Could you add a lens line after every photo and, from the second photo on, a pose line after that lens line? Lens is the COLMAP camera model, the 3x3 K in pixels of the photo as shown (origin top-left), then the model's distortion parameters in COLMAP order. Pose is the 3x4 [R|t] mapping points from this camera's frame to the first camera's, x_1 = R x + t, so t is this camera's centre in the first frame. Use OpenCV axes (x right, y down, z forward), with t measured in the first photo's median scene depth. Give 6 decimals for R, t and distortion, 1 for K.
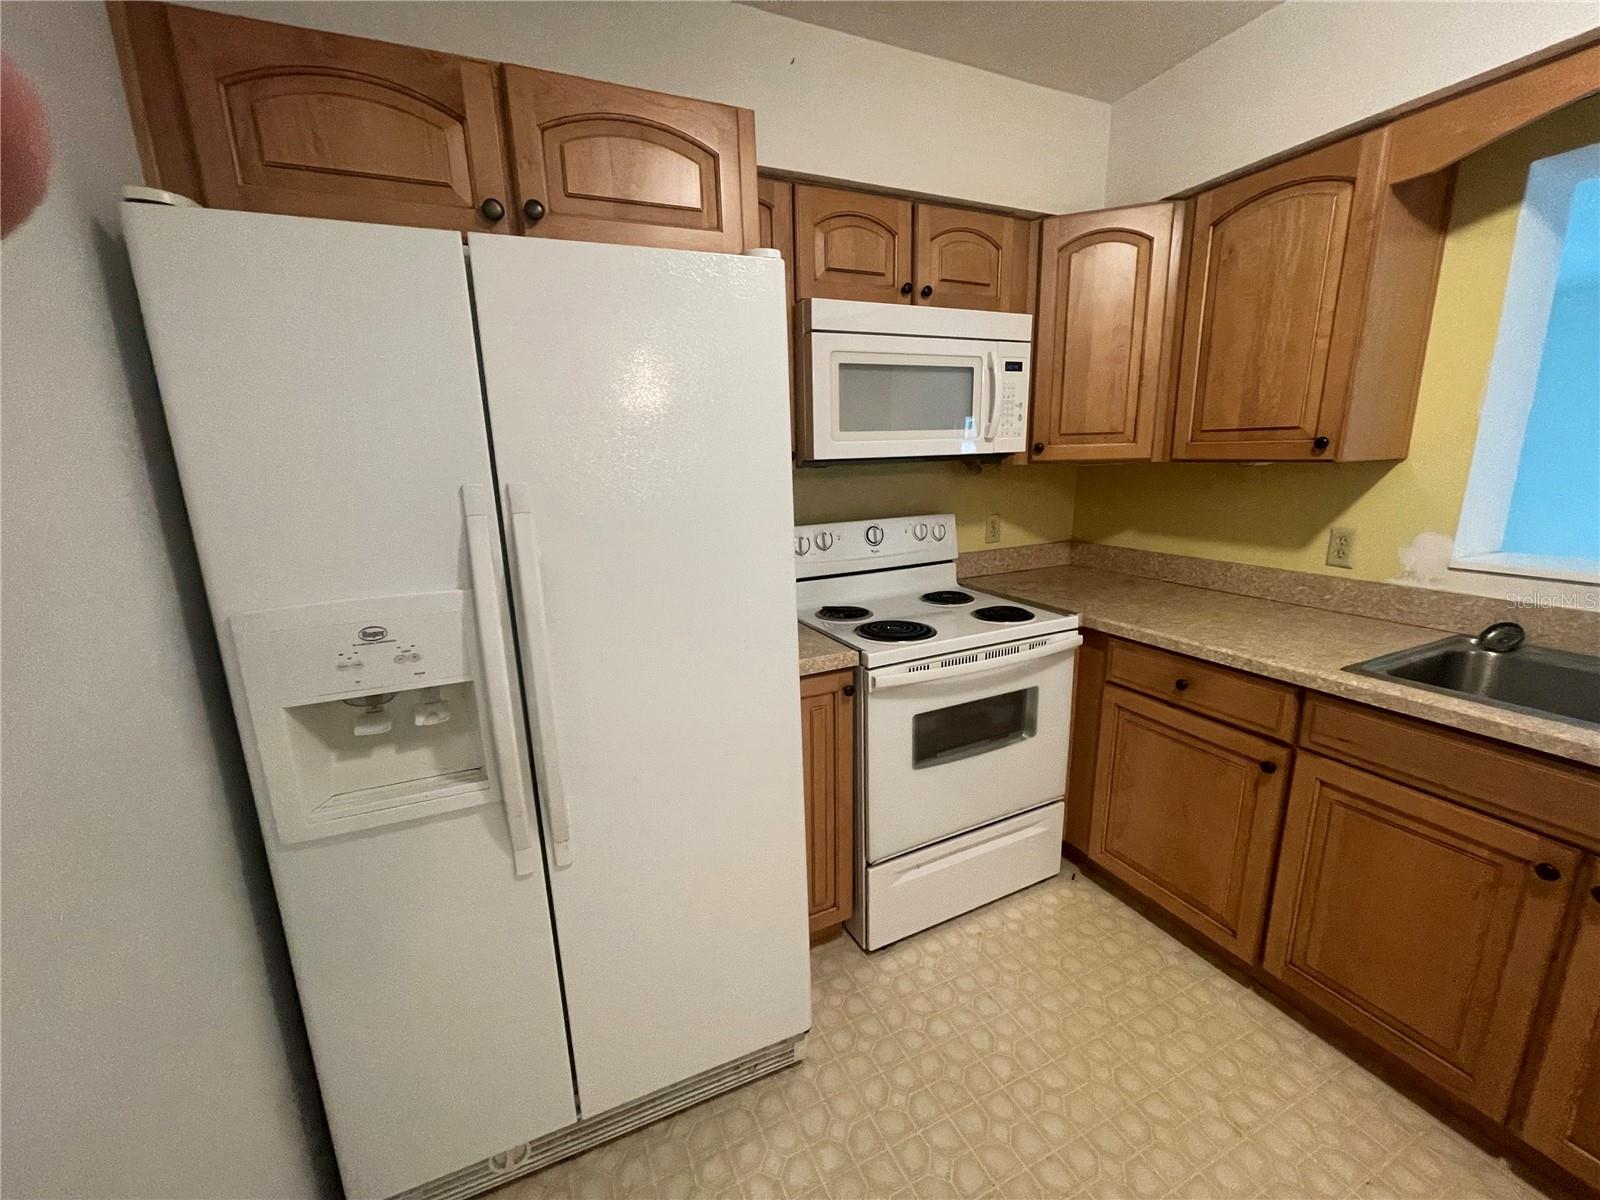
lens RADIAL K [[642.2, 0, 800.0], [0, 642.2, 600.0], [0, 0, 1]] dist [0.053320, -0.010899]
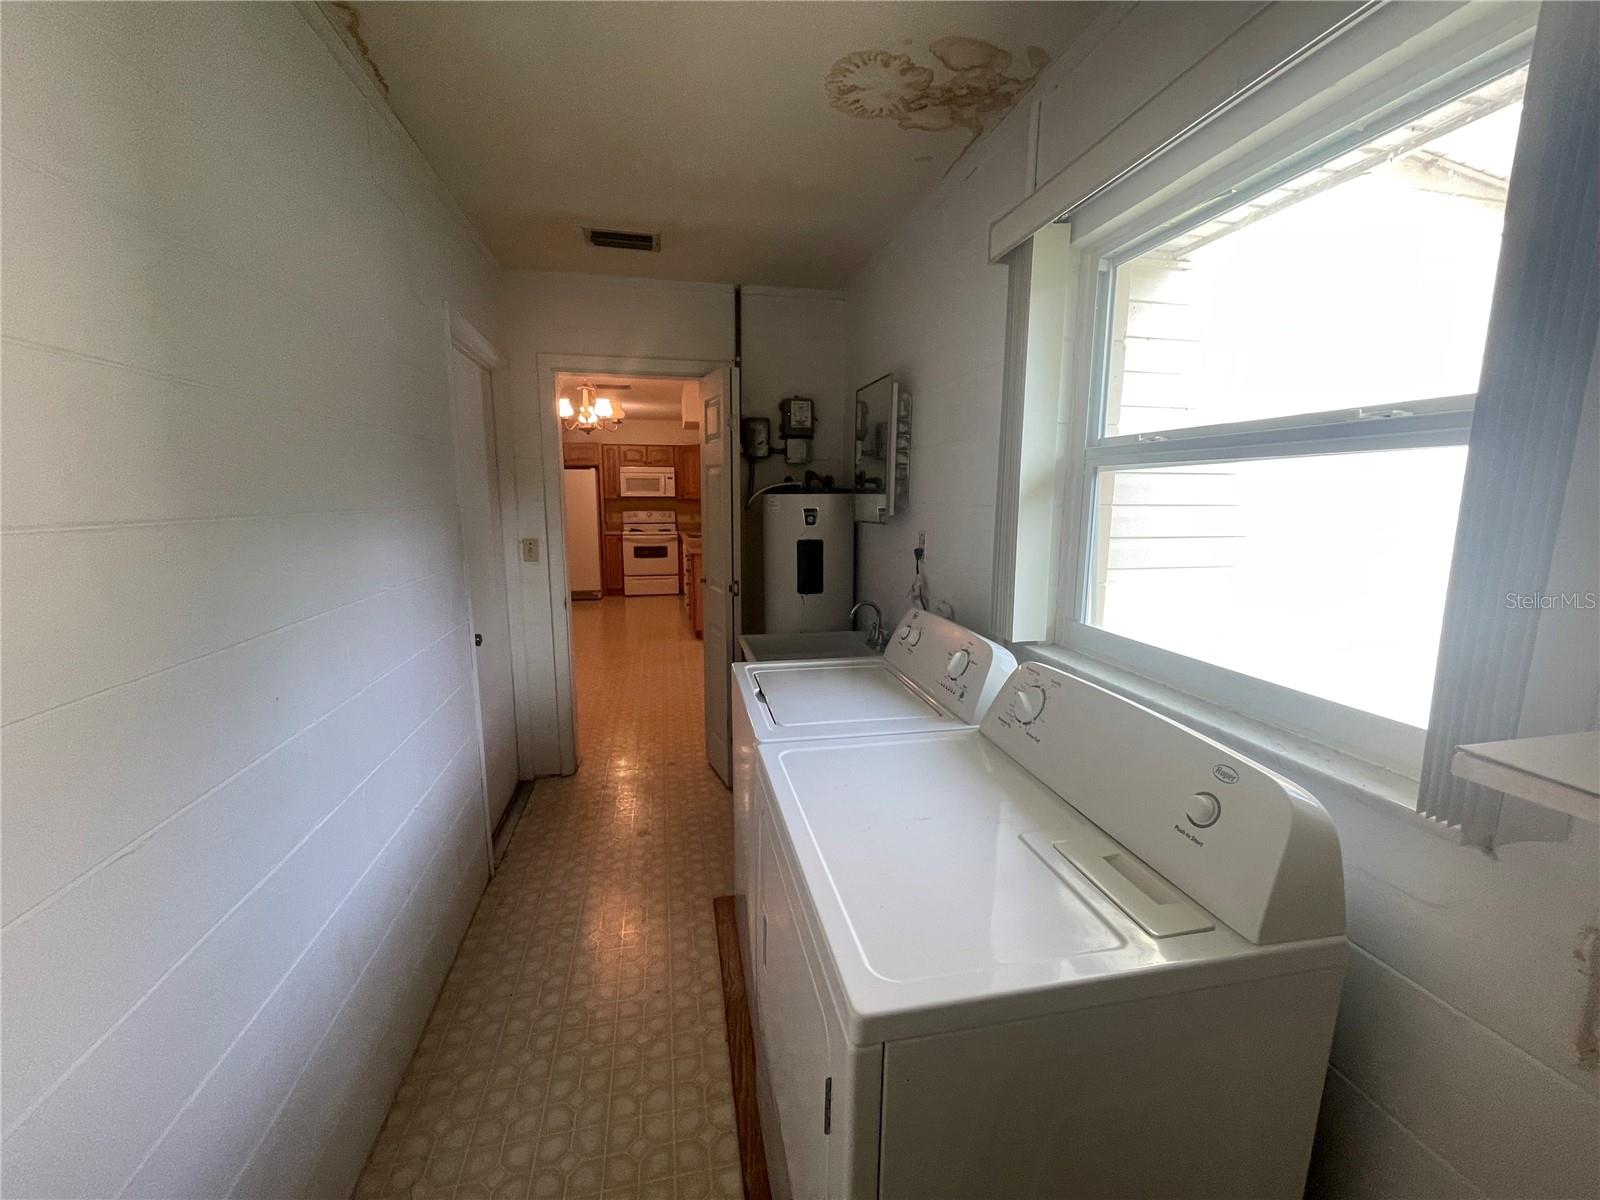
lens RADIAL K [[649.5, 0, 793.3], [0, 649.5, 600.7], [0, 0, 1]] dist [0.000414, -0.000045]
pose [[0.968836, 0.068285, -0.238106, 2.867713], [-0.082145, 0.995426, -0.048770, 0.815112], [0.233687, 0.066810, 0.970014, -3.953363]]
